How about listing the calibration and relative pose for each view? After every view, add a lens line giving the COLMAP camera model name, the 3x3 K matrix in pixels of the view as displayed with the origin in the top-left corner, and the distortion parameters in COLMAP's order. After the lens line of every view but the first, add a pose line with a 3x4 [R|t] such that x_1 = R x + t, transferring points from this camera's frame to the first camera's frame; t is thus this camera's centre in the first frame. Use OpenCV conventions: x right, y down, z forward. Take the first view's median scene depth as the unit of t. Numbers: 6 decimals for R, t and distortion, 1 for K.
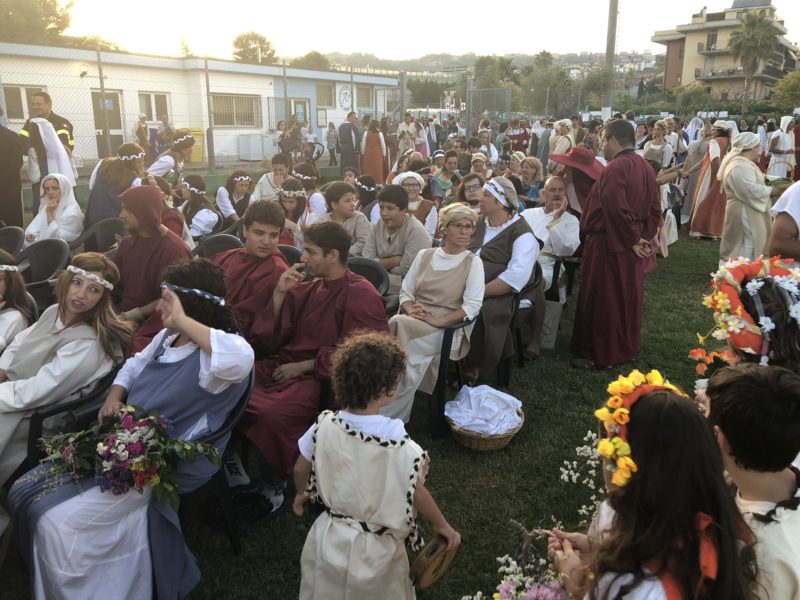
lens RADIAL K [[659.7, 0, 400.5], [0, 659.7, 303.6], [0, 0, 1]] dist [0.029848, -0.016667]
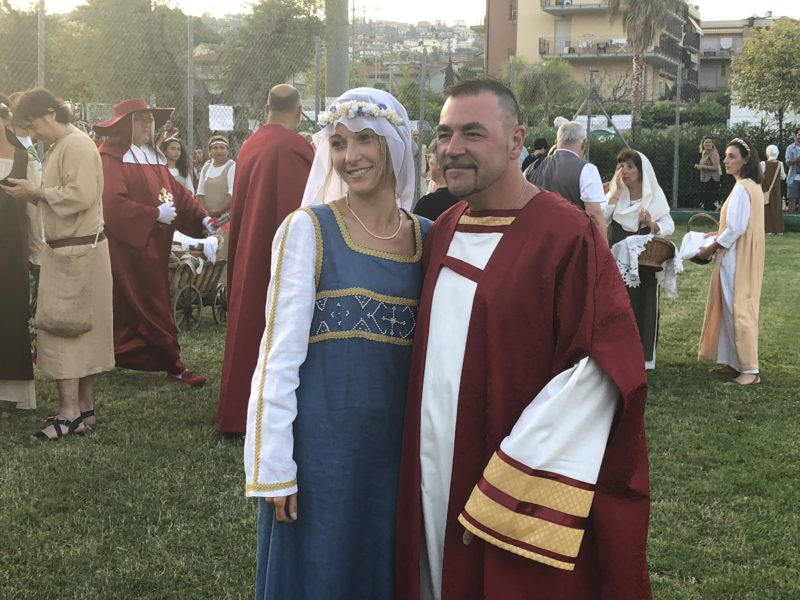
lens RADIAL K [[1205.4, 0, 401.5], [0, 1205.4, 300.9], [0, 0, 1]] dist [0.133669, 0.000000]
pose [[0.958048, -0.023578, 0.285637, 0.063416], [0.060078, 0.990990, -0.119704, -0.042431], [-0.280241, 0.131842, 0.950833, 0.152487]]
